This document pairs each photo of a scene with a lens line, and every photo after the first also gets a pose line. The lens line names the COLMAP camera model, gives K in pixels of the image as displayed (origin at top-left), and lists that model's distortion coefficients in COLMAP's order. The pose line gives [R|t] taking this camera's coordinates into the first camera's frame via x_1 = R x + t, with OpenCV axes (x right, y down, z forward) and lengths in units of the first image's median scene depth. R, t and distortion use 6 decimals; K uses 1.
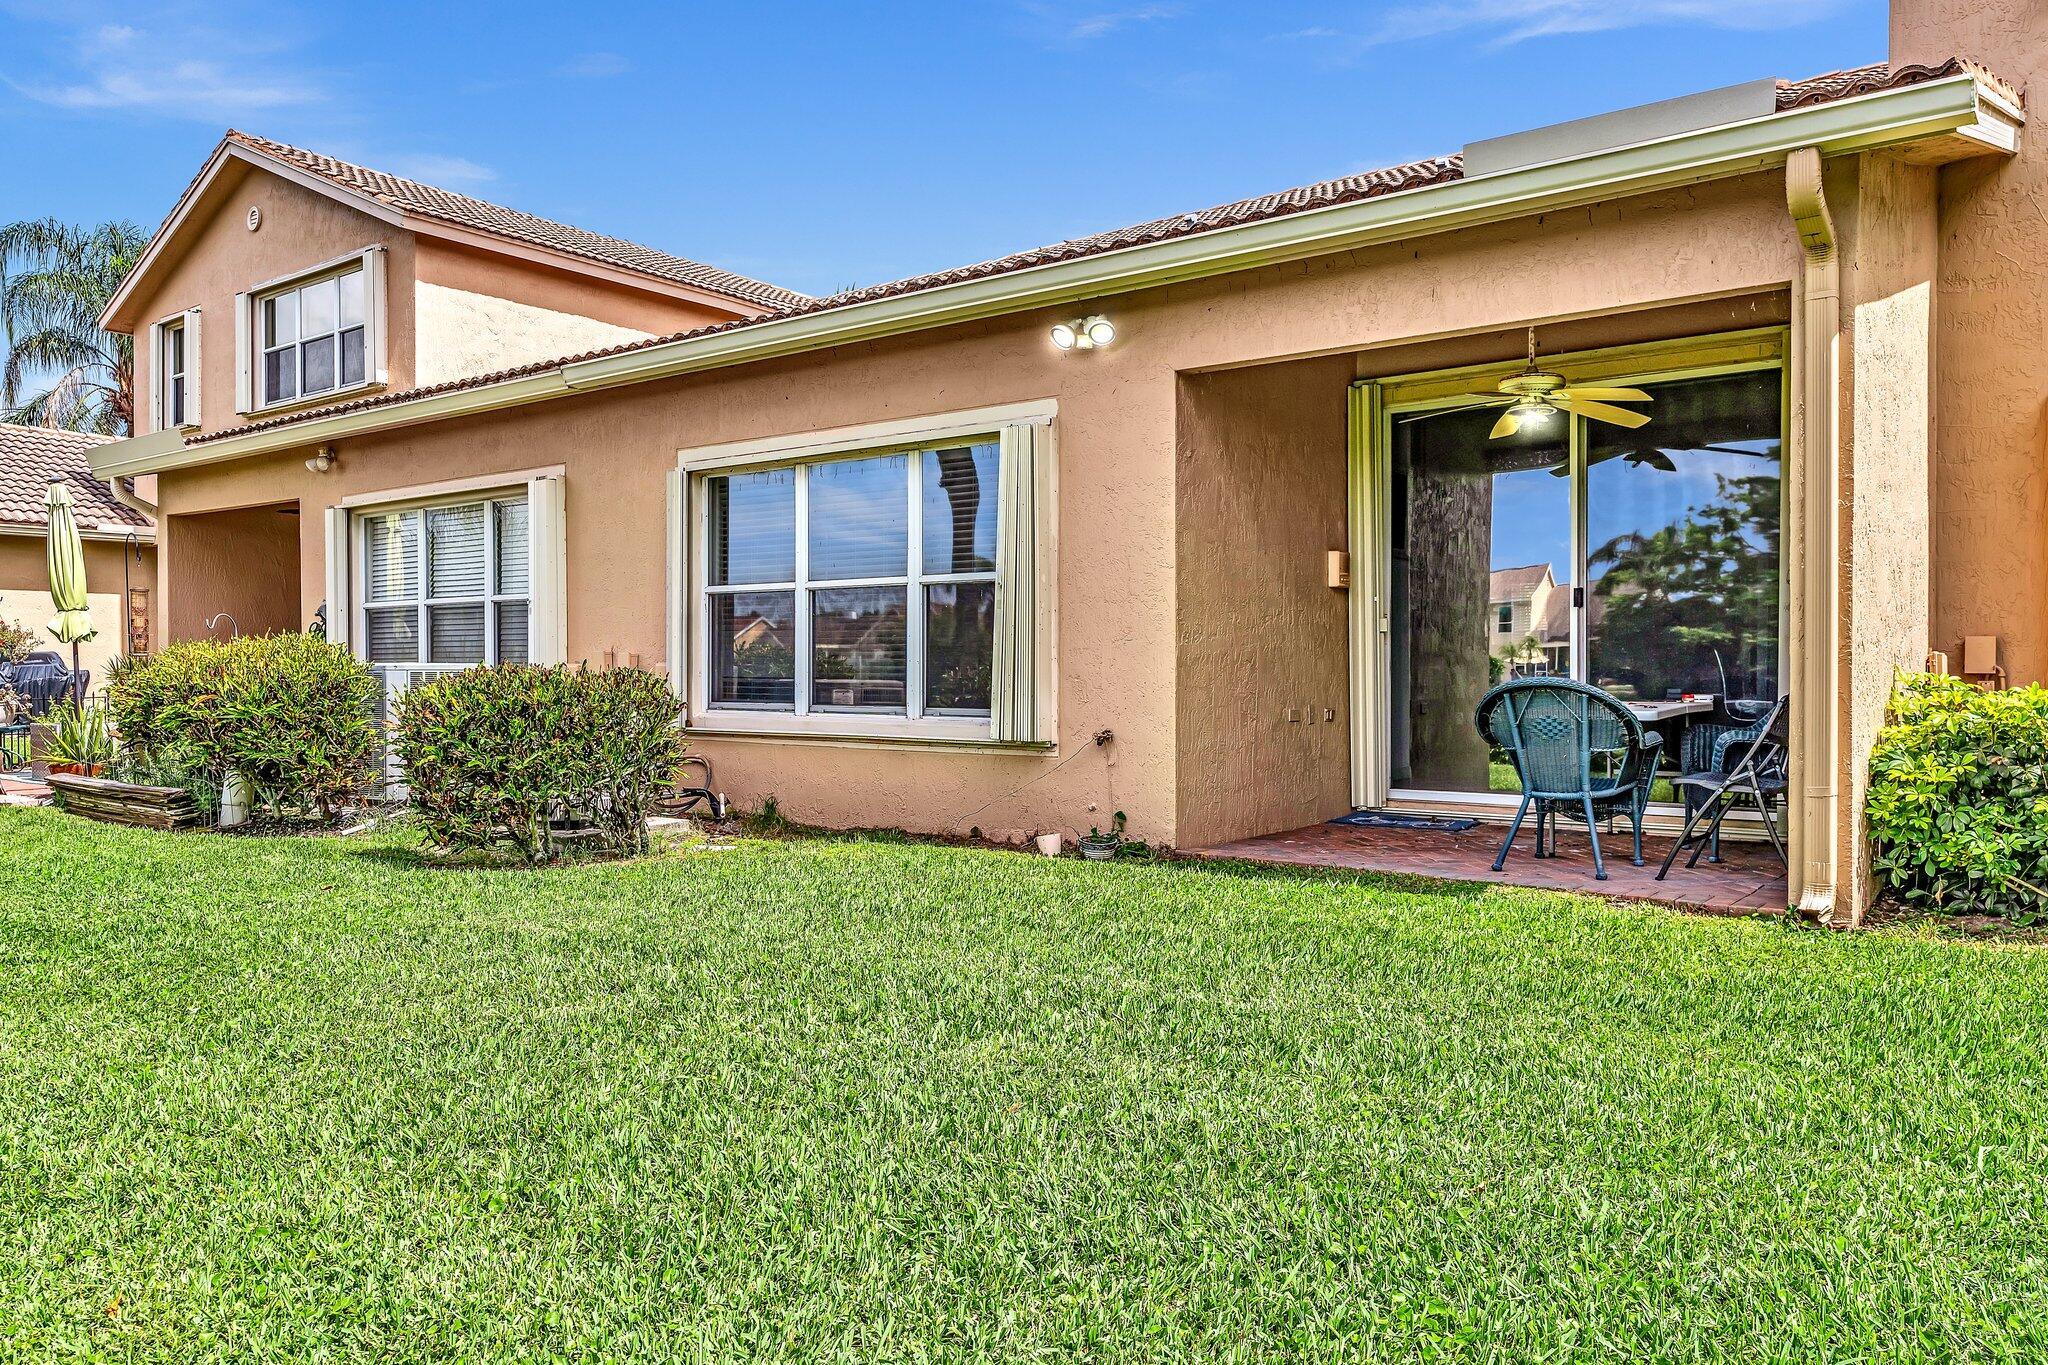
lens RADIAL K [[1477.0, 0, 1024.6], [0, 1477.0, 679.5], [0, 0, 1]] dist [-0.000396, 0.001365]
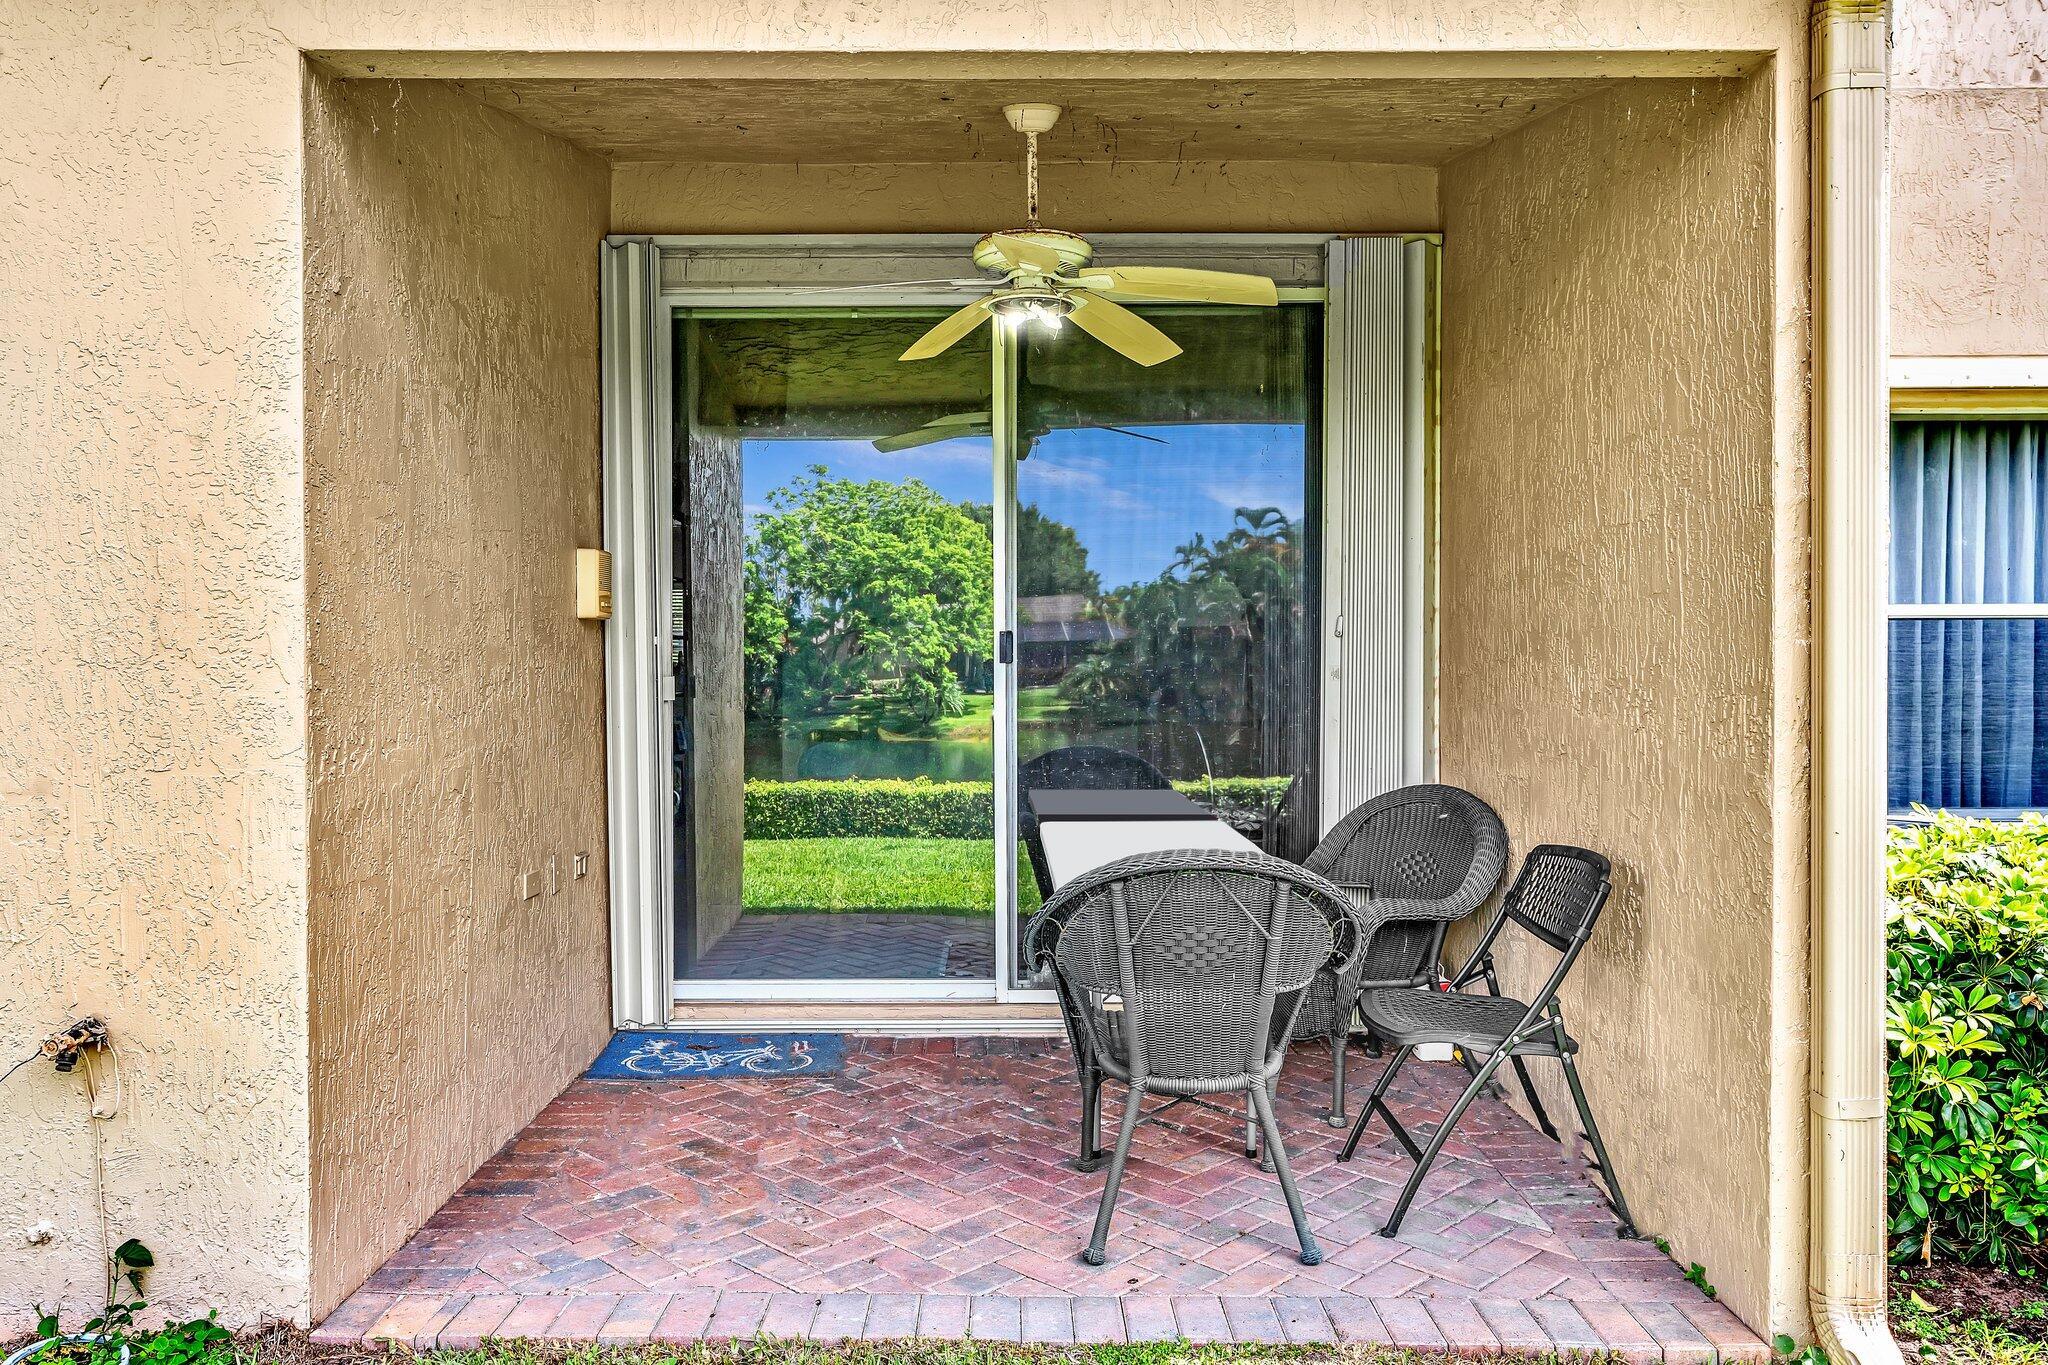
lens RADIAL K [[1477.0, 0, 1024.5], [0, 1477.0, 676.7], [0, 0, 1]] dist [-0.000396, 0.001365]
pose [[0.795124, -0.005803, 0.606419, 0.019398], [0.006119, 0.999980, 0.001546, -0.048922], [-0.606416, 0.002481, 0.795144, 0.574656]]
